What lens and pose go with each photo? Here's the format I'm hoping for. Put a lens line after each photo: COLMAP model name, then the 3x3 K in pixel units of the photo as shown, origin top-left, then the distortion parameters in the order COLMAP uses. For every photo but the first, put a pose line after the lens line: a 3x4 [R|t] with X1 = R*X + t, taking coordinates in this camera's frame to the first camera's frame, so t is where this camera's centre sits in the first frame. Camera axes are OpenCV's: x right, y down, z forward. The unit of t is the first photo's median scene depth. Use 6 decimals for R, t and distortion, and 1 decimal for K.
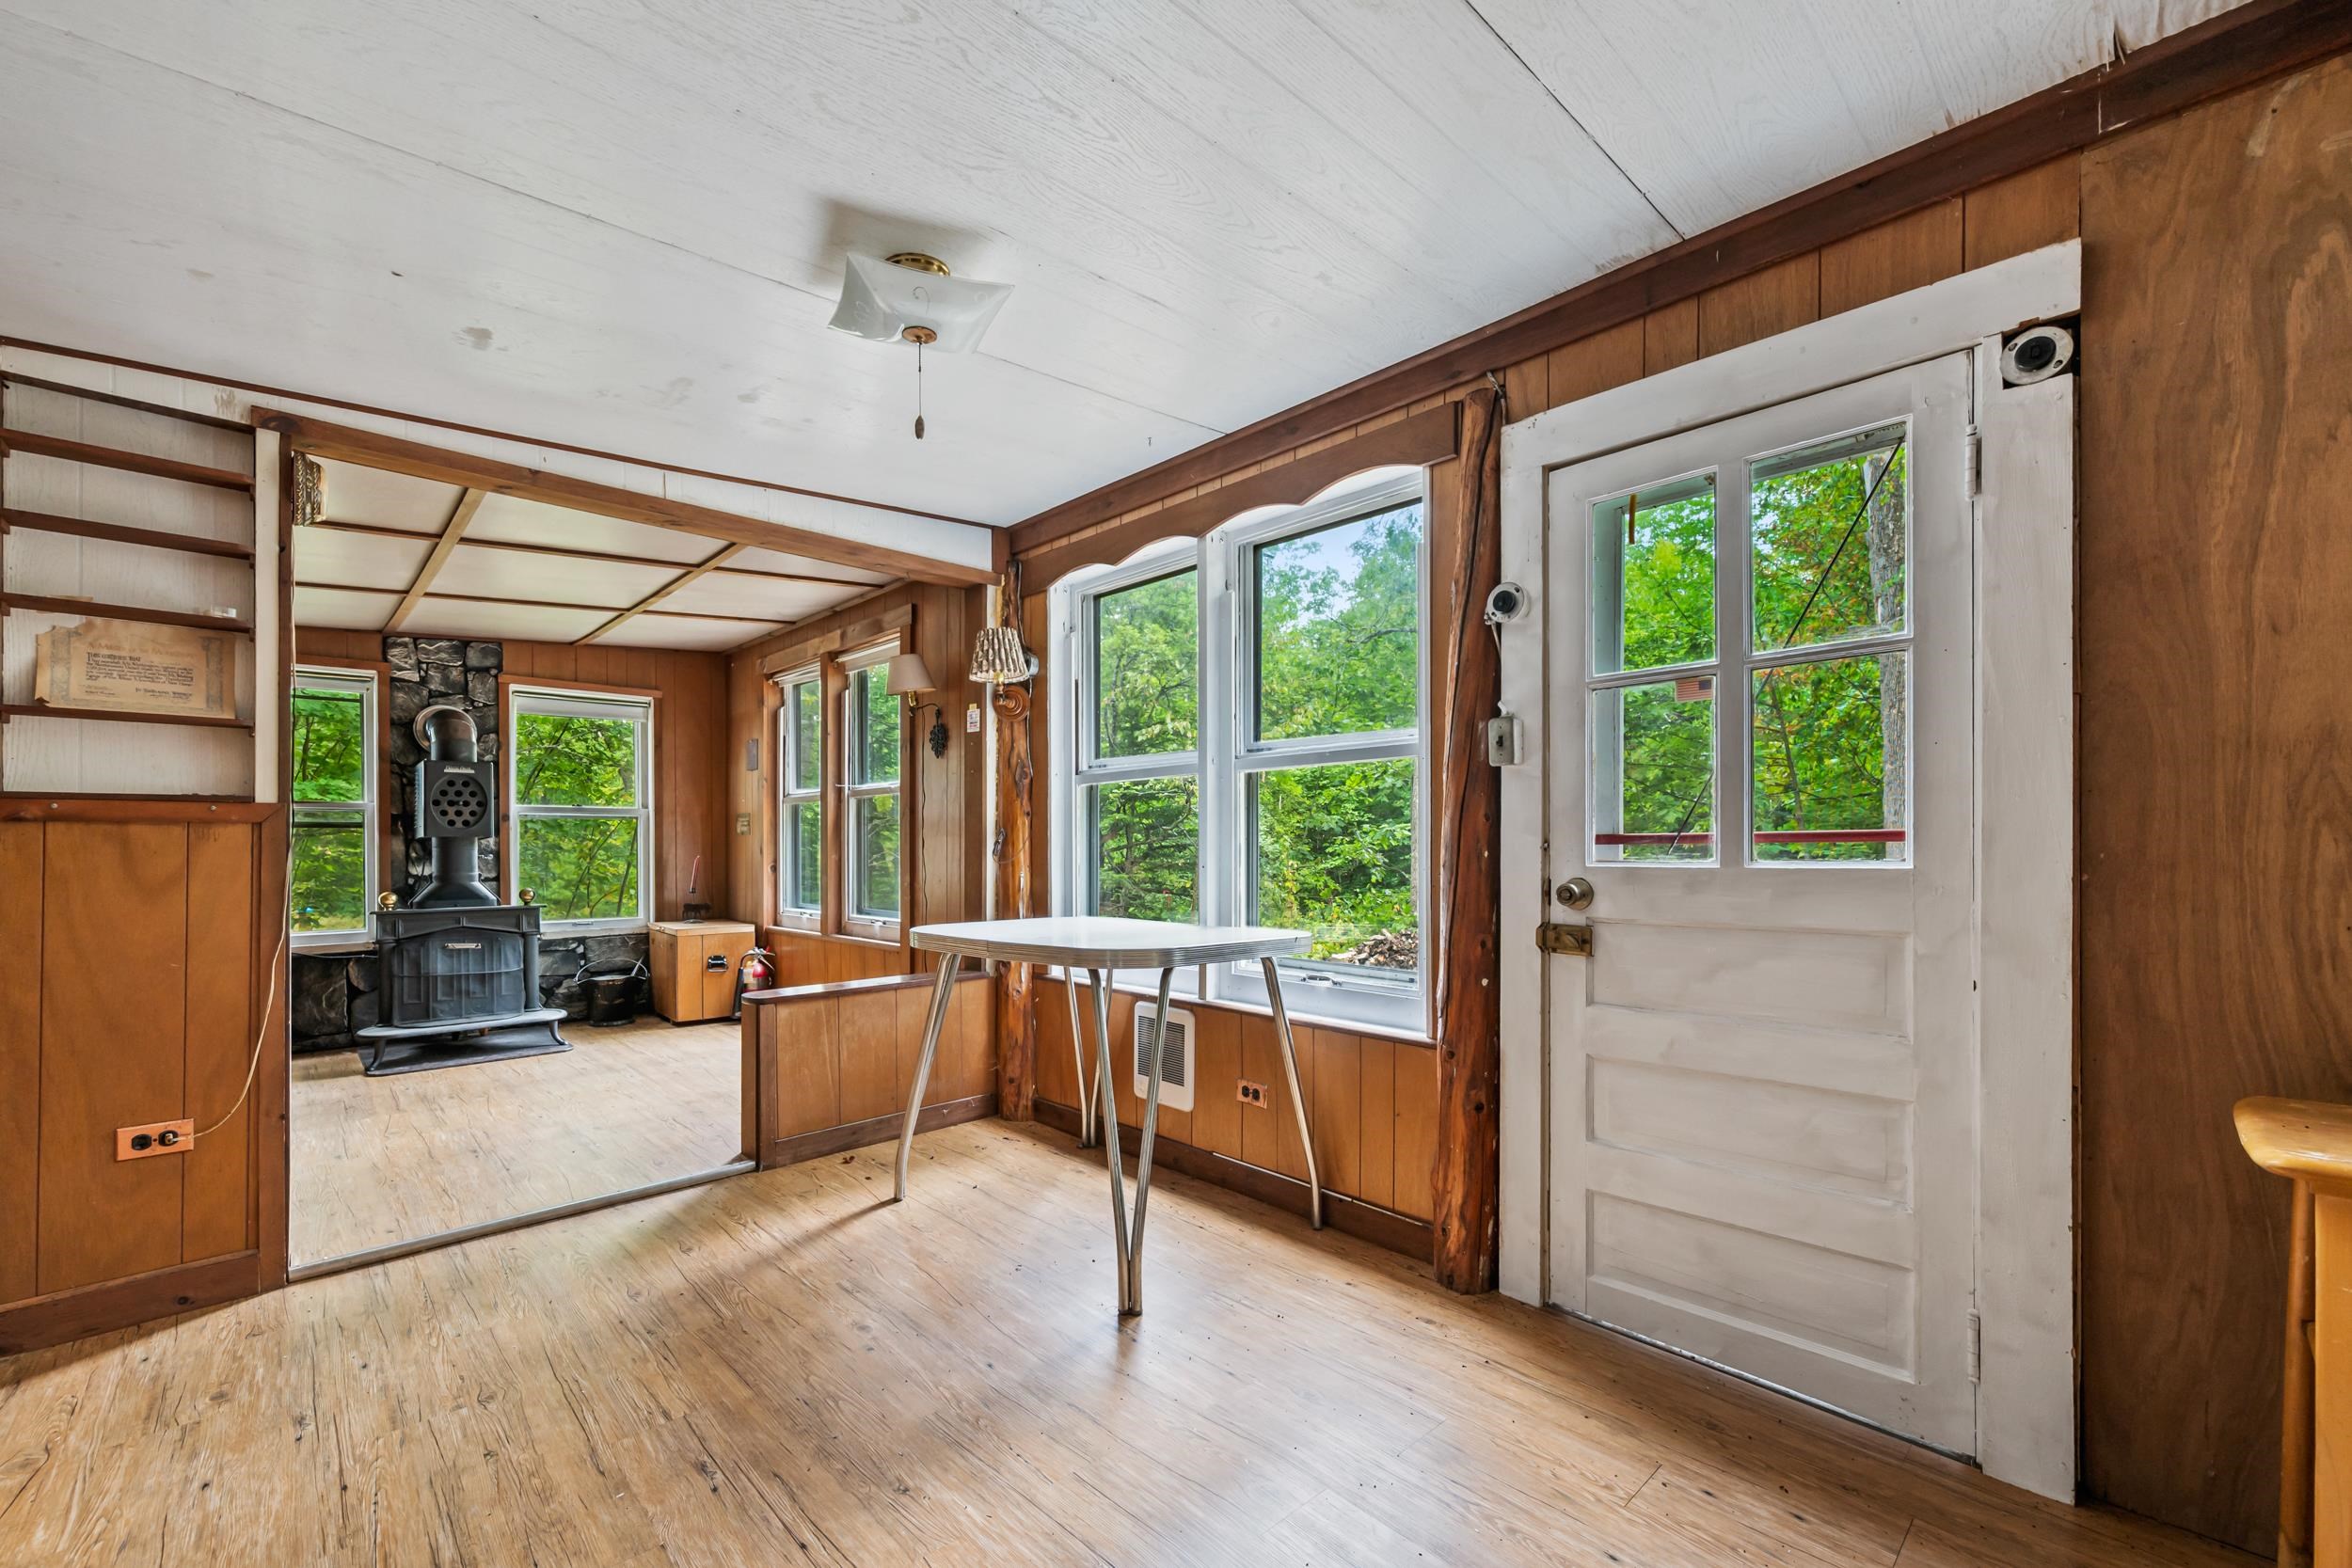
lens RADIAL K [[955.8, 0, 1182.4], [0, 955.8, 853.7], [0, 0, 1]] dist [-0.000685, -0.000253]
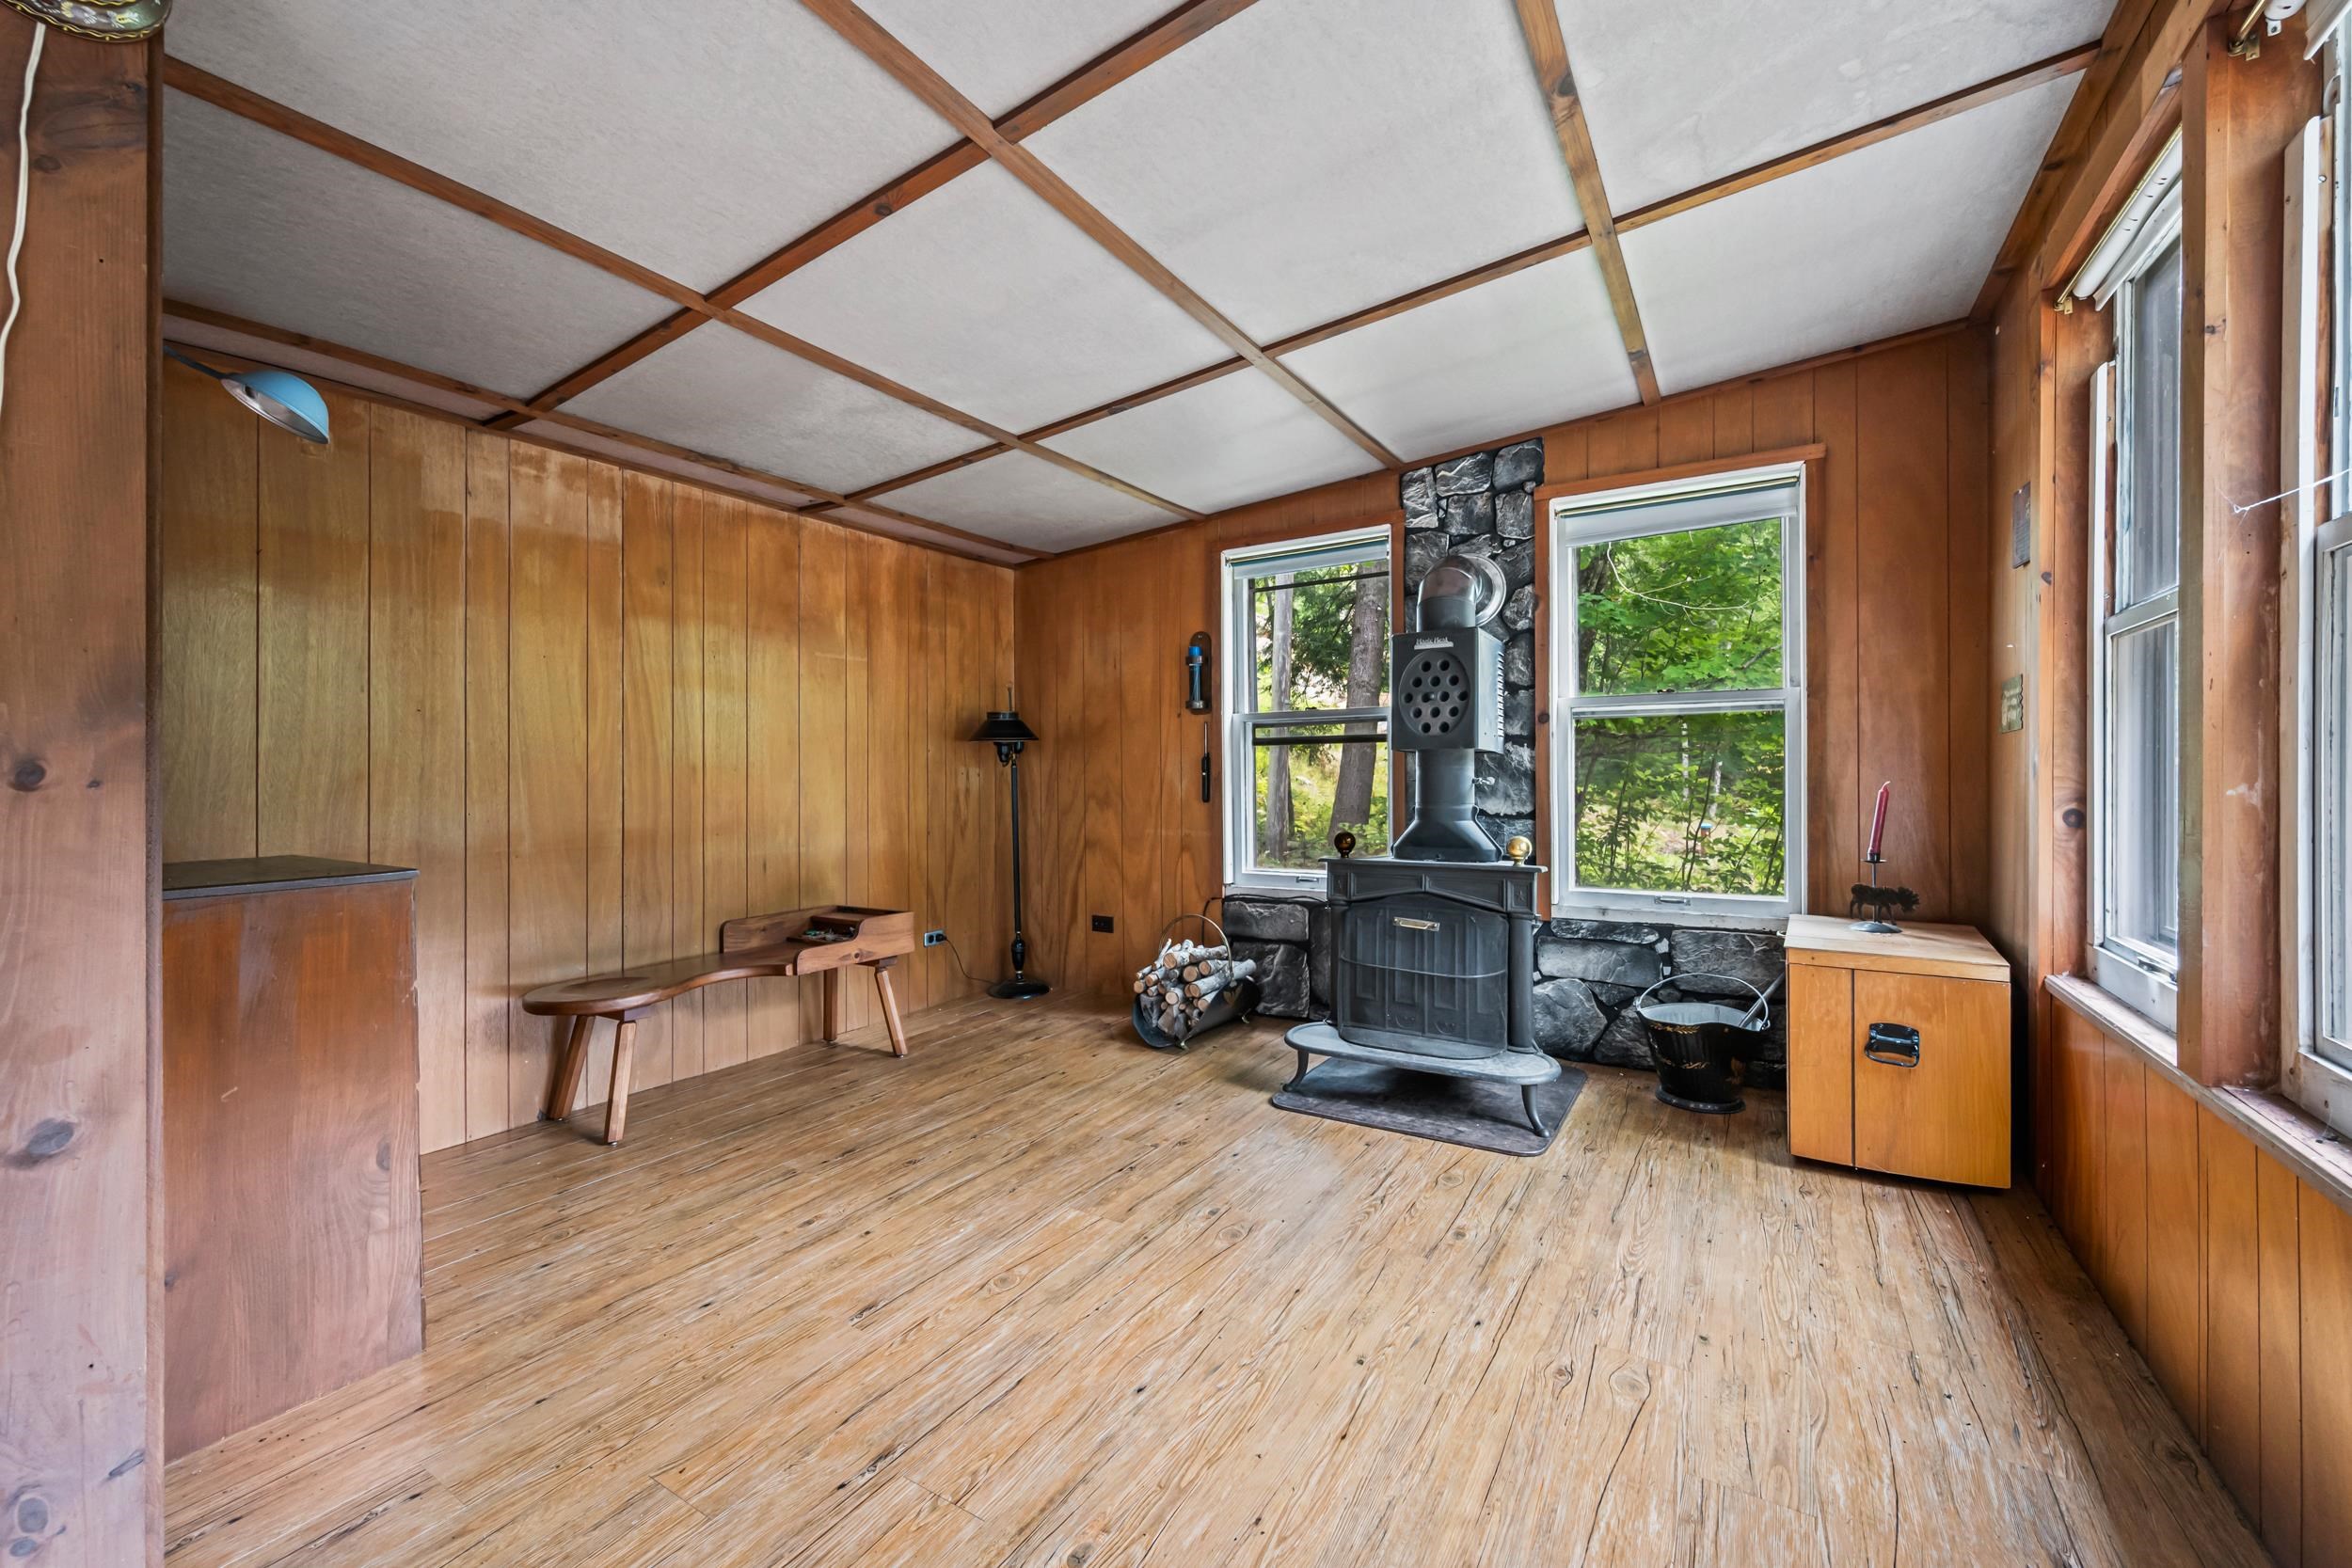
lens RADIAL K [[930.2, 0, 1176.0], [0, 930.2, 784.0], [0, 0, 1]] dist [-0.000801, -0.000247]
pose [[0.242919, 0.012597, -0.969965, -0.190890], [0.000358, 0.999914, 0.013076, -0.002658], [0.970047, -0.003524, 0.242893, 0.659958]]
